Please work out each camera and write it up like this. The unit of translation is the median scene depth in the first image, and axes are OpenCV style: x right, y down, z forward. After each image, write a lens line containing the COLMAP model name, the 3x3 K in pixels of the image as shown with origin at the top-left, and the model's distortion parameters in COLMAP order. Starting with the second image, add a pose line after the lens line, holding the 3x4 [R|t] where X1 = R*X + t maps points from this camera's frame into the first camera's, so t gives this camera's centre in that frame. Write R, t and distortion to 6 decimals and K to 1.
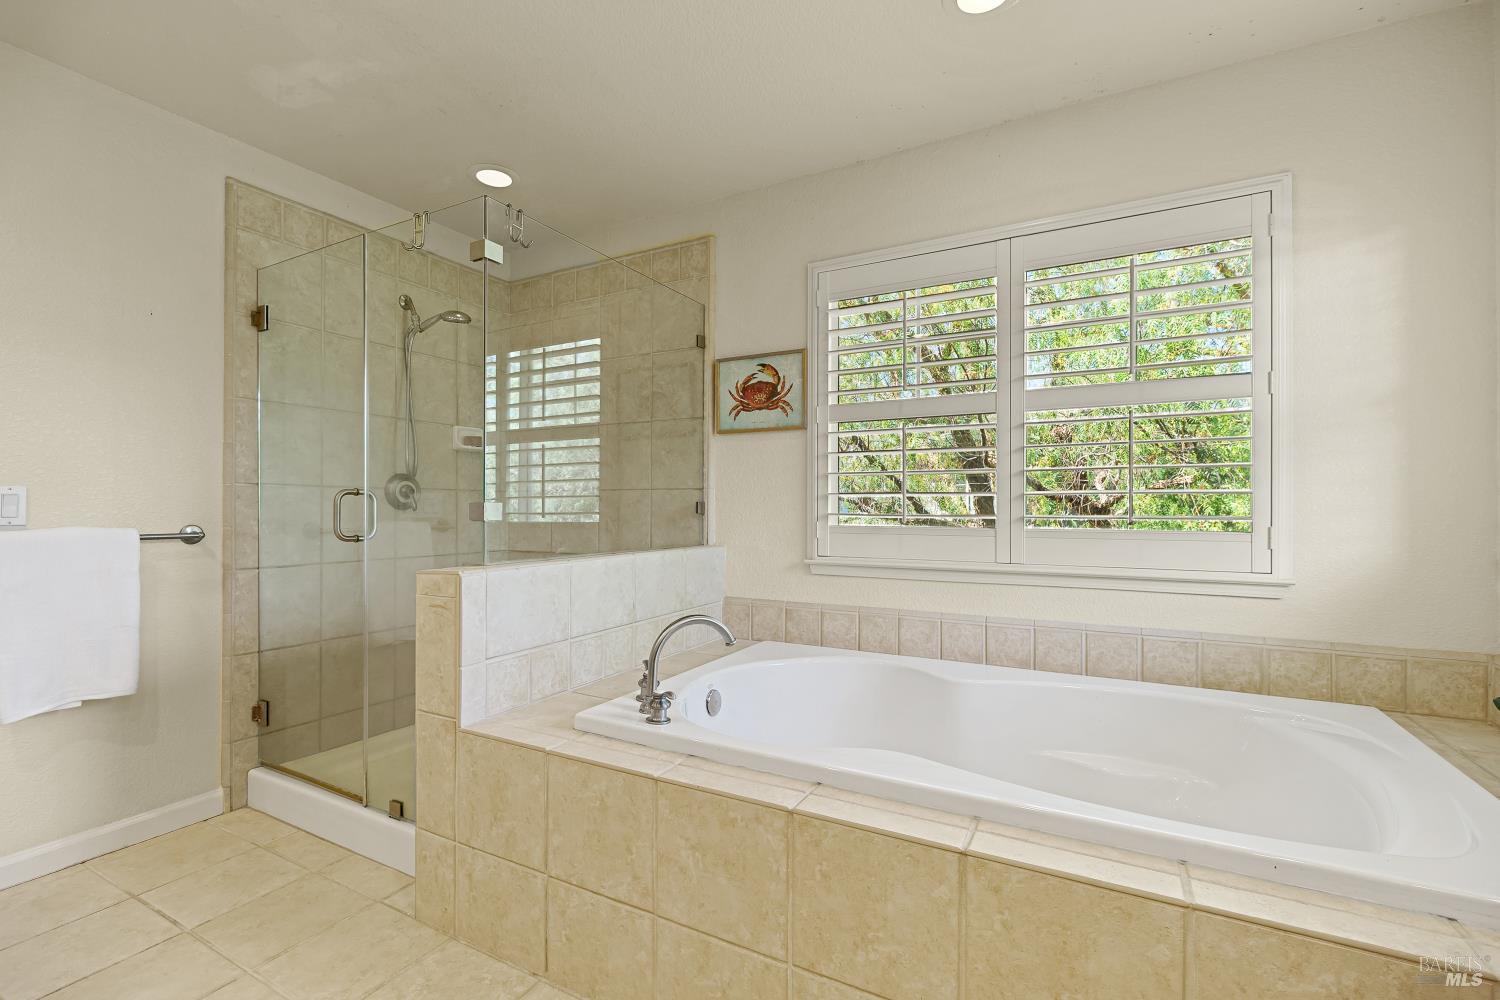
lens RADIAL K [[665.4, 0, 760.9], [0, 665.4, 500.2], [0, 0, 1]] dist [-0.003177, -0.000292]
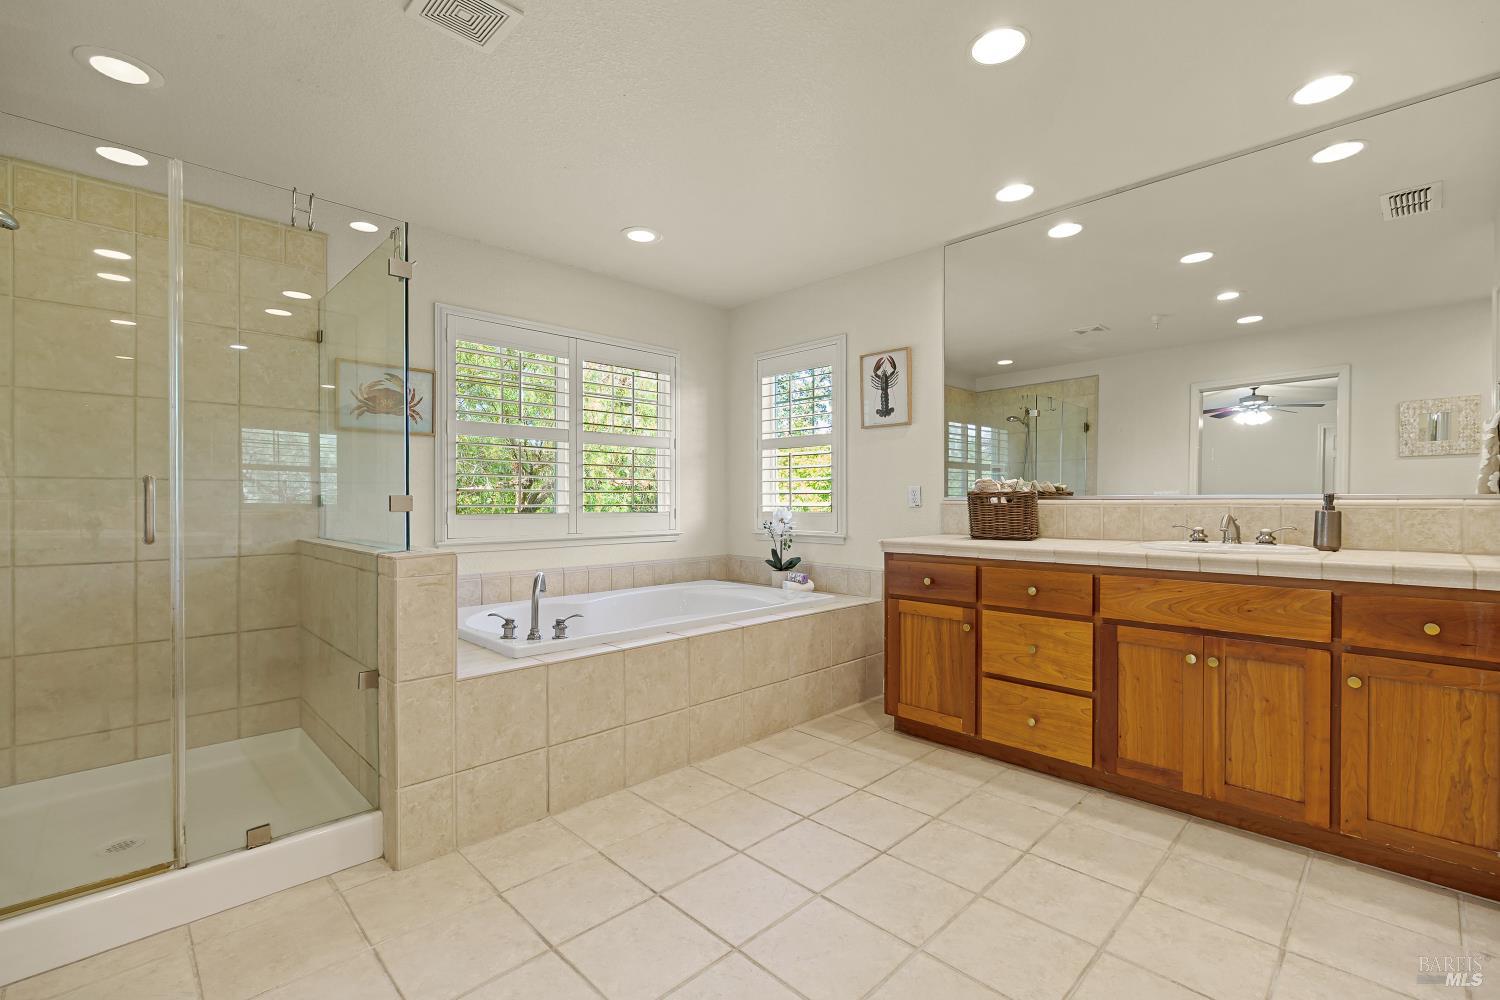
lens RADIAL K [[665.4, 0, 757.5], [0, 665.4, 505.0], [0, 0, 1]] dist [-0.003177, -0.000292]
pose [[0.280917, -0.006752, 0.959708, -1.161332], [-0.006465, 0.999939, 0.008928, 0.005809], [-0.959710, -0.008712, 0.280856, 0.099597]]
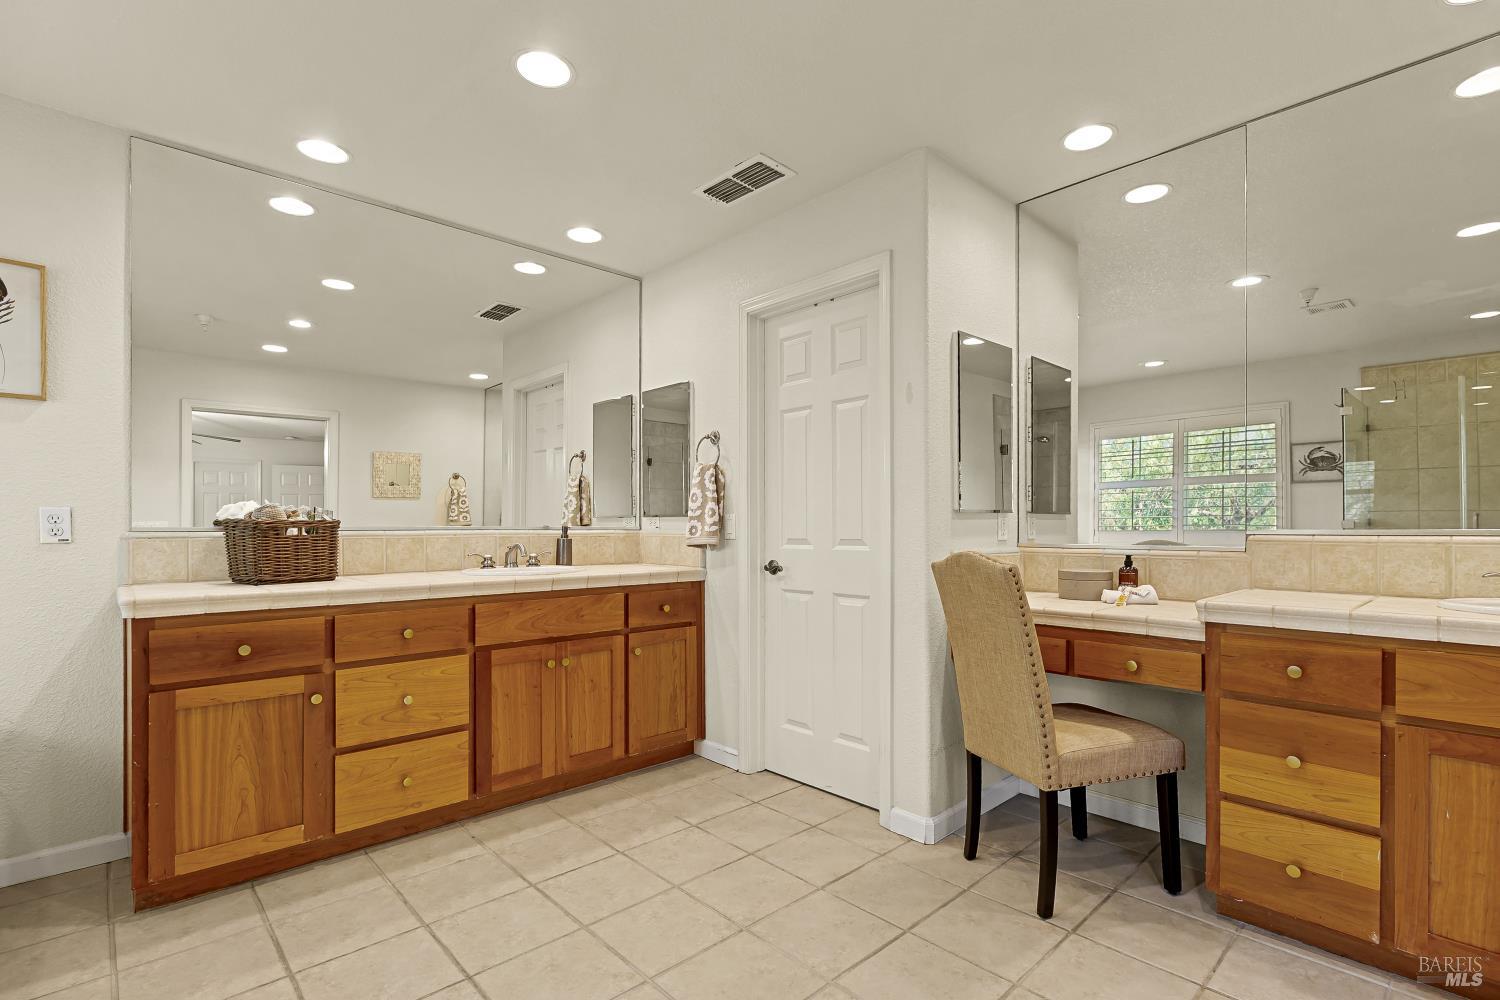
lens RADIAL K [[689.2, 0, 776.6], [0, 689.2, 530.4], [0, 0, 1]] dist [-0.003304, -0.001003]
pose [[-0.956083, 0.000687, 0.293094, -0.752701], [-0.000963, 0.999984, -0.005484, 0.008668], [-0.293093, -0.005525, -0.956068, 0.850632]]
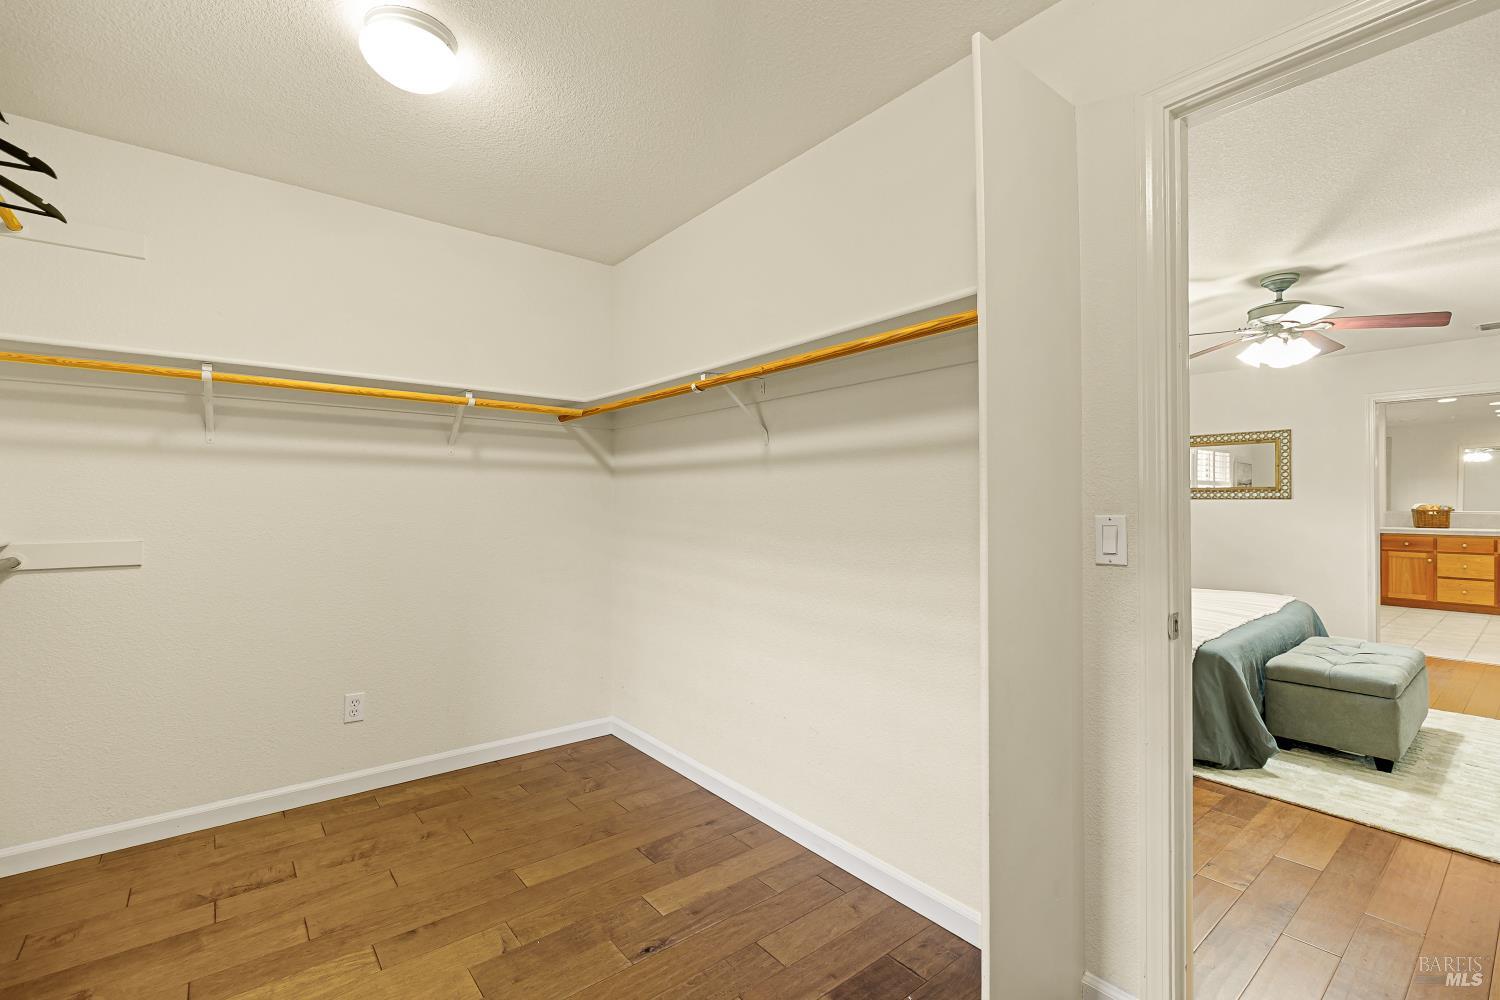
lens RADIAL K [[665.4, 0, 741.5], [0, 665.4, 505.2], [0, 0, 1]] dist [-0.003177, -0.000292]
pose [[0.388305, -0.001392, 0.921530, -4.430540], [-0.006834, 0.999967, 0.004390, -0.025492], [-0.921506, -0.008003, 0.388283, 2.061246]]
